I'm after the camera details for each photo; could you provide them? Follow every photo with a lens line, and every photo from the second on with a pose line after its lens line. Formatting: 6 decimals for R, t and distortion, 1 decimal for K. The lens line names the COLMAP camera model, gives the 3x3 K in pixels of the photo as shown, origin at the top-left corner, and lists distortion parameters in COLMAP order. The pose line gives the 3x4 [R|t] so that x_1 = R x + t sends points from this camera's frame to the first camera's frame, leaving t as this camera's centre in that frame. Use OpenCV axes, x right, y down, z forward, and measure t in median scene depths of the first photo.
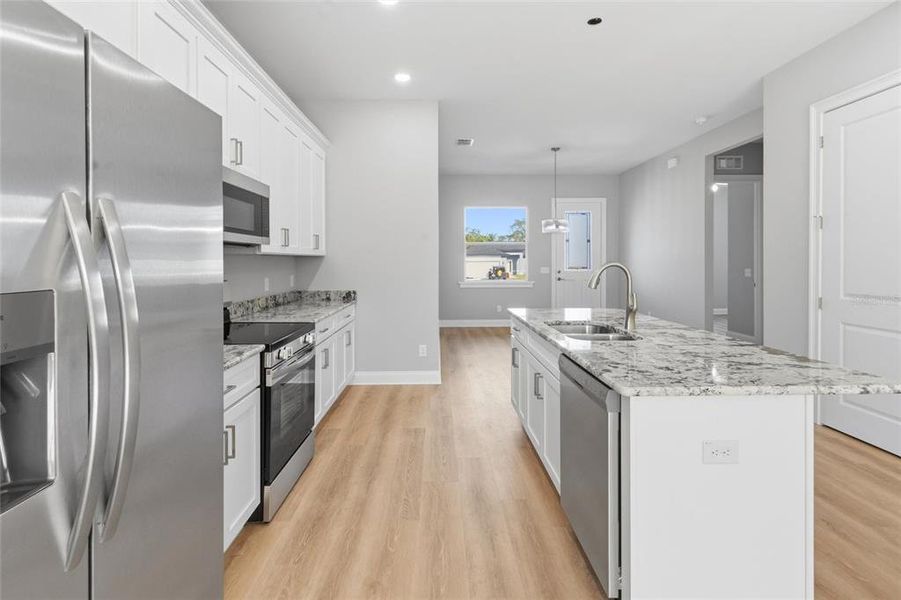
lens RADIAL K [[426.9, 0, 446.3], [0, 426.9, 266.3], [0, 0, 1]] dist [0.000162, 0.000505]
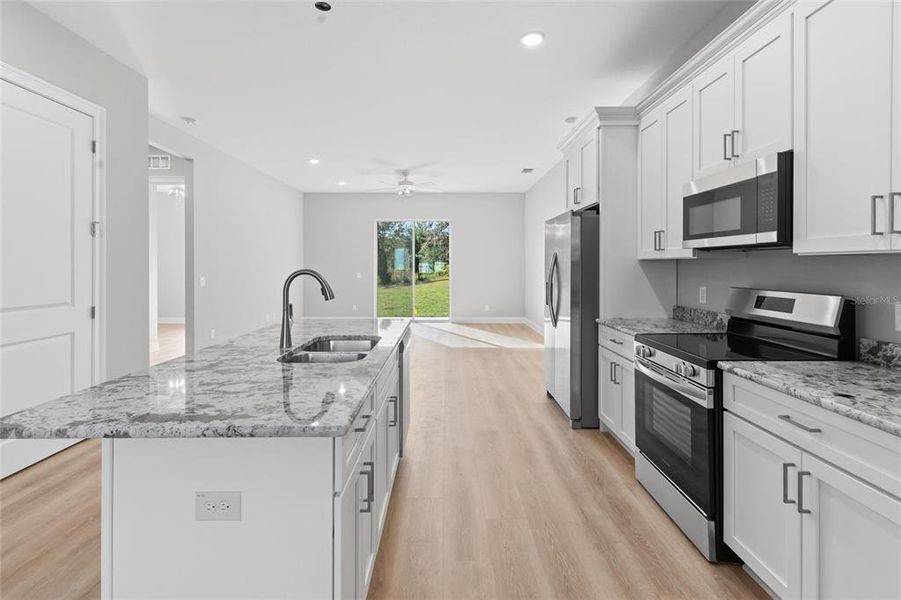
lens RADIAL K [[426.9, 0, 446.3], [0, 426.9, 266.3], [0, 0, 1]] dist [0.000162, 0.000505]
pose [[-0.999744, 0.005920, 0.021841, 0.093385], [0.006128, 0.999936, 0.009479, -0.027401], [-0.021783, 0.009610, -0.999717, 2.012344]]
